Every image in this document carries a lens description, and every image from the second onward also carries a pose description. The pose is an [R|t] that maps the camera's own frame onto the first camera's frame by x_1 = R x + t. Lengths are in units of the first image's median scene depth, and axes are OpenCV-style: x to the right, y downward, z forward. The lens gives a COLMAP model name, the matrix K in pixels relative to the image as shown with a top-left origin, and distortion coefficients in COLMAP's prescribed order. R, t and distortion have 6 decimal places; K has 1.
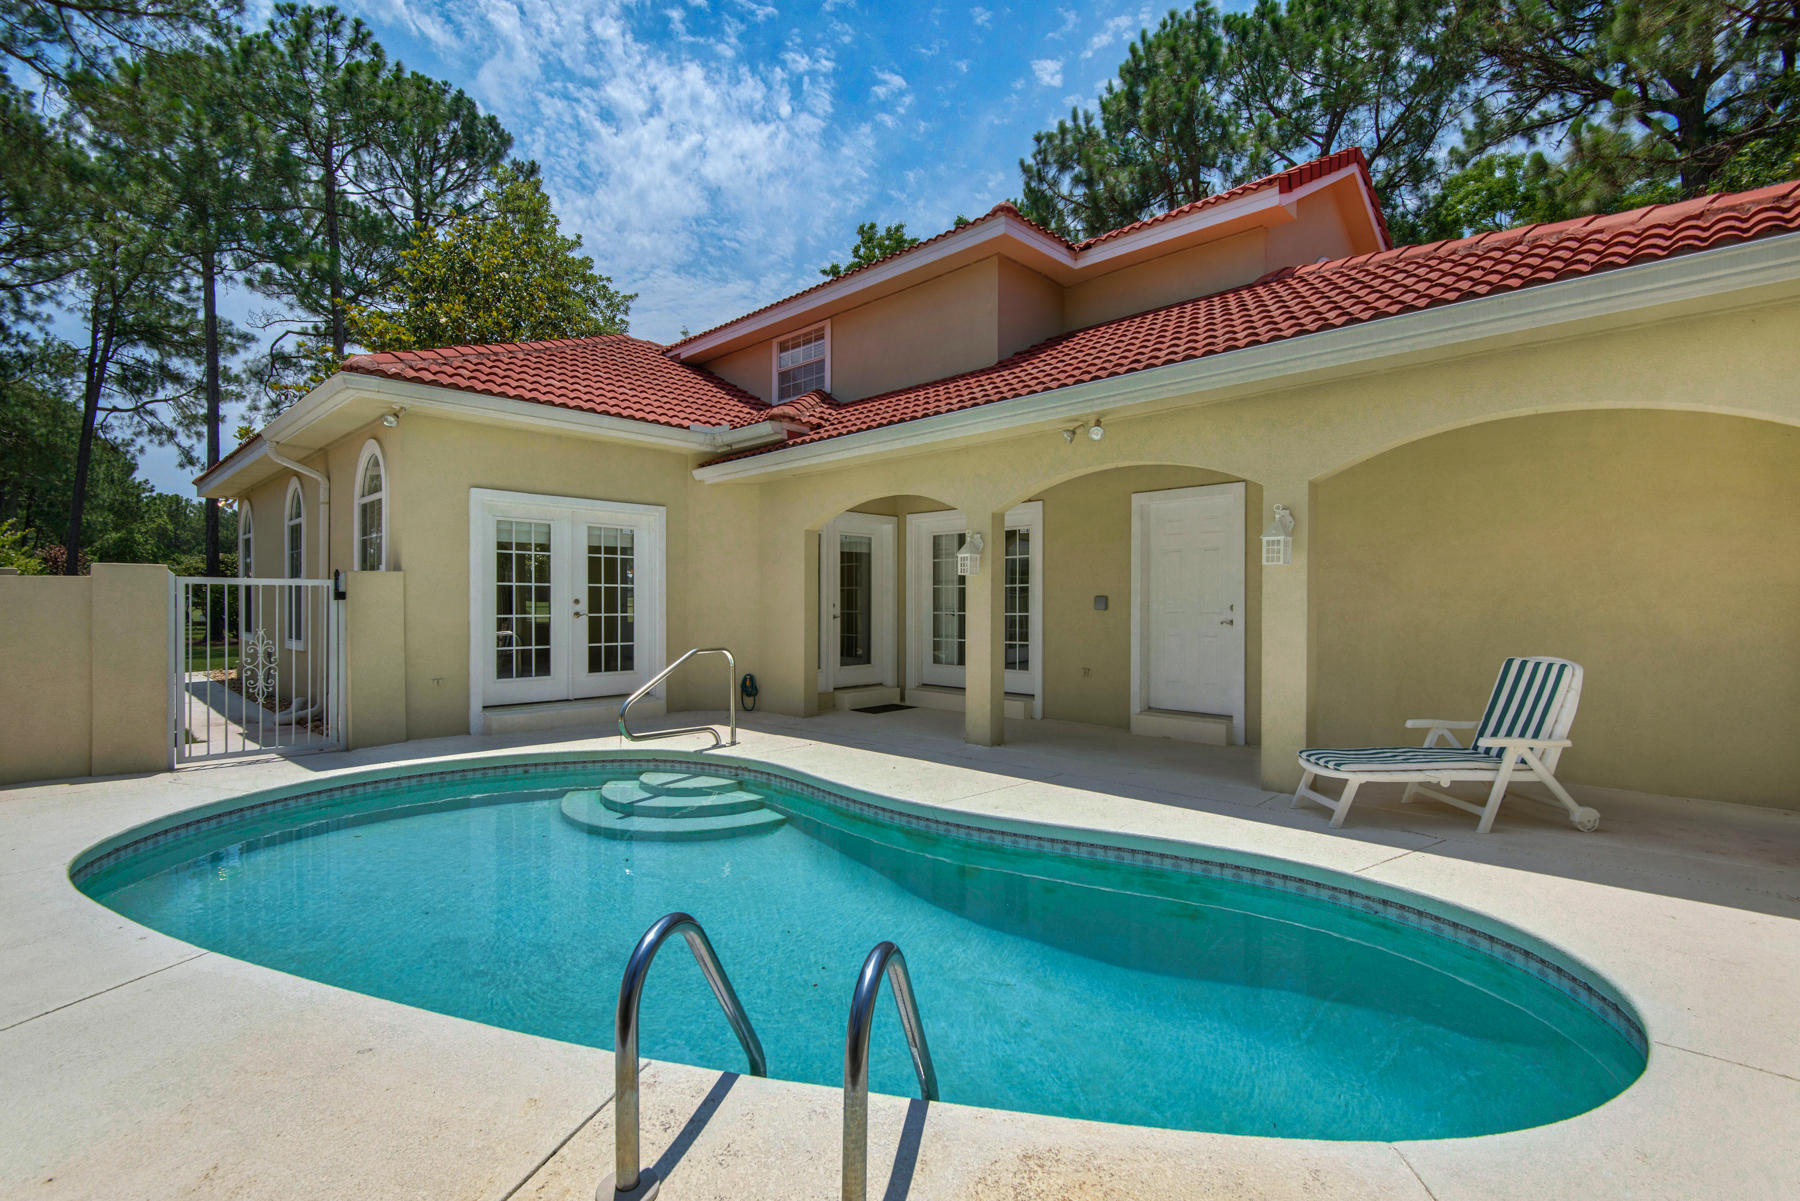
lens RADIAL K [[831.1, 0, 896.9], [0, 831.1, 598.0], [0, 0, 1]] dist [0.014125, -0.000485]
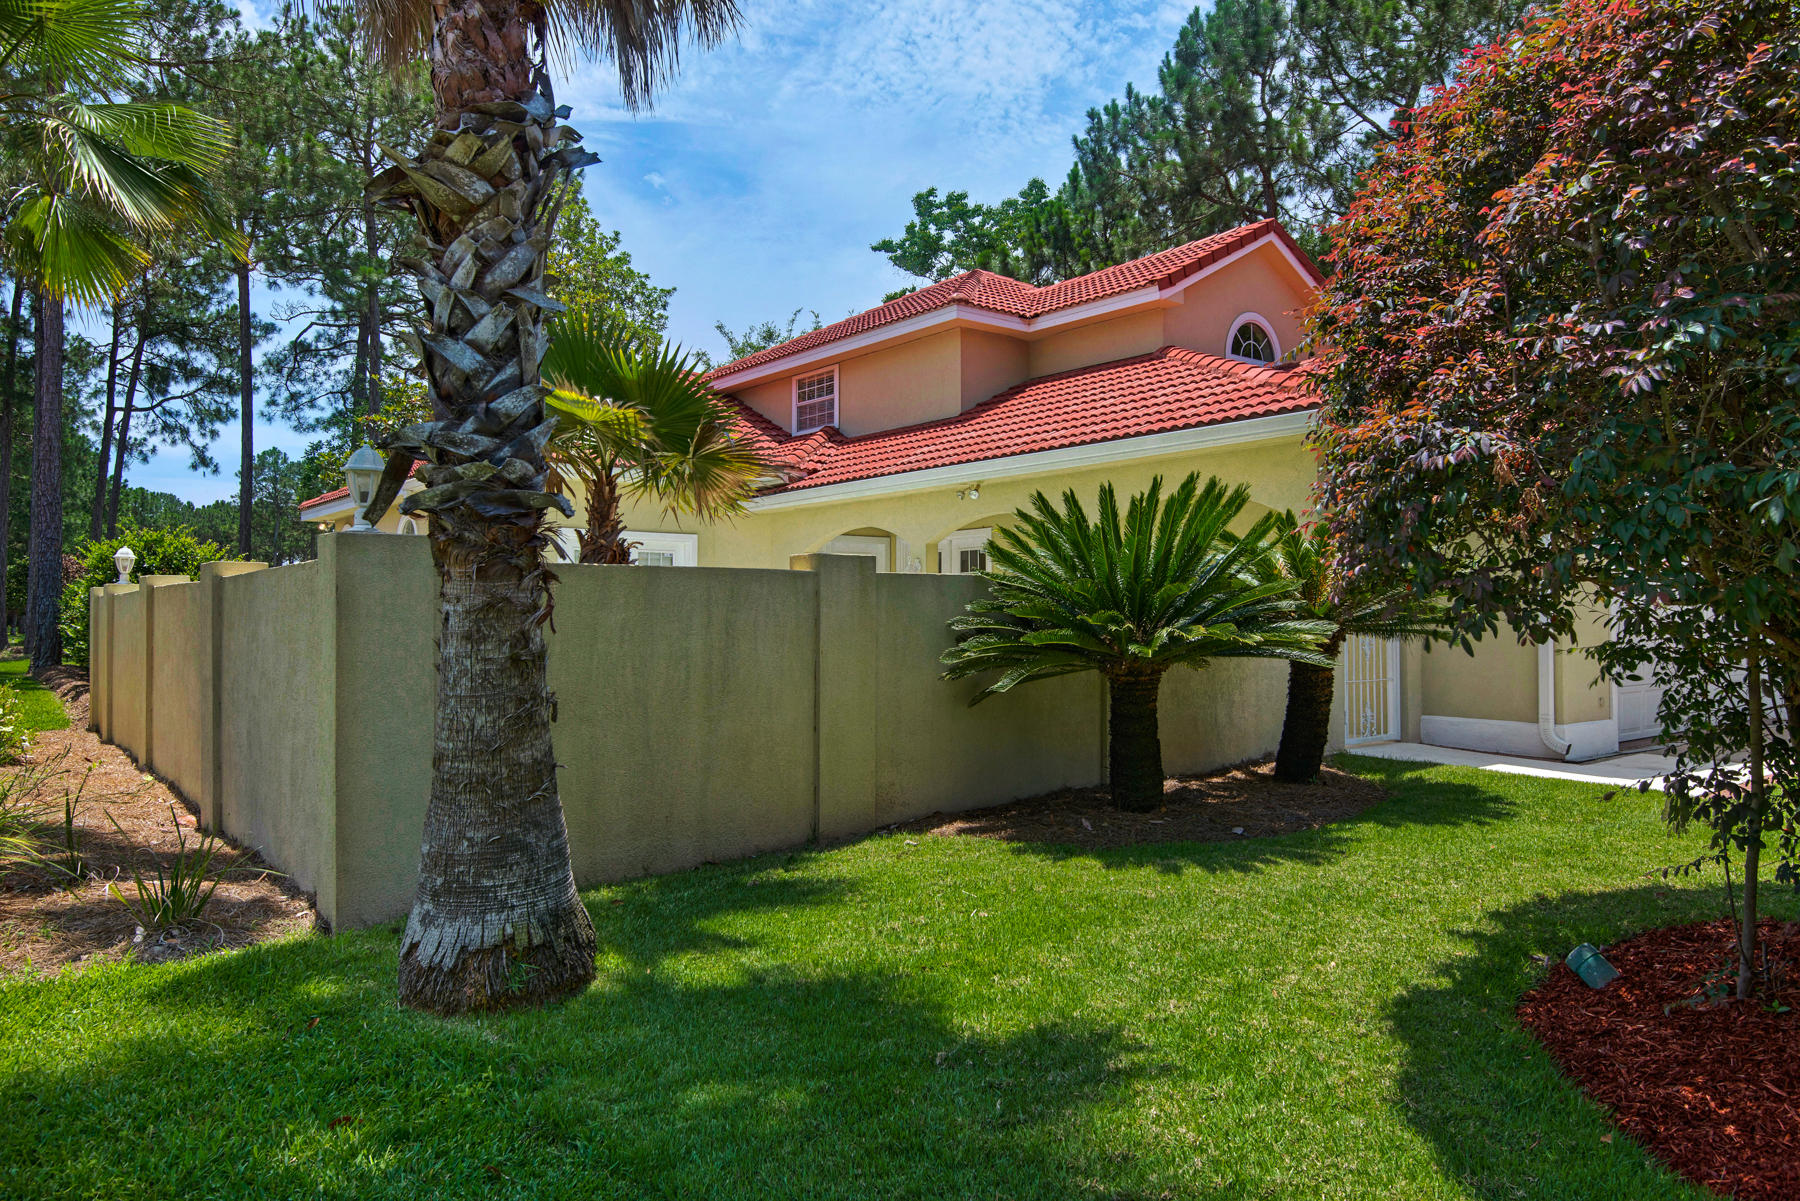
lens RADIAL K [[1213.5, 0, 896.1], [0, 1213.5, 606.2], [0, 0, 1]] dist [0.000703, 0.002112]
pose [[0.991908, -0.005181, -0.126851, 0.096573], [0.004968, 0.999986, -0.001989, 0.000086], [0.126860, 0.001343, 0.991920, -0.295336]]
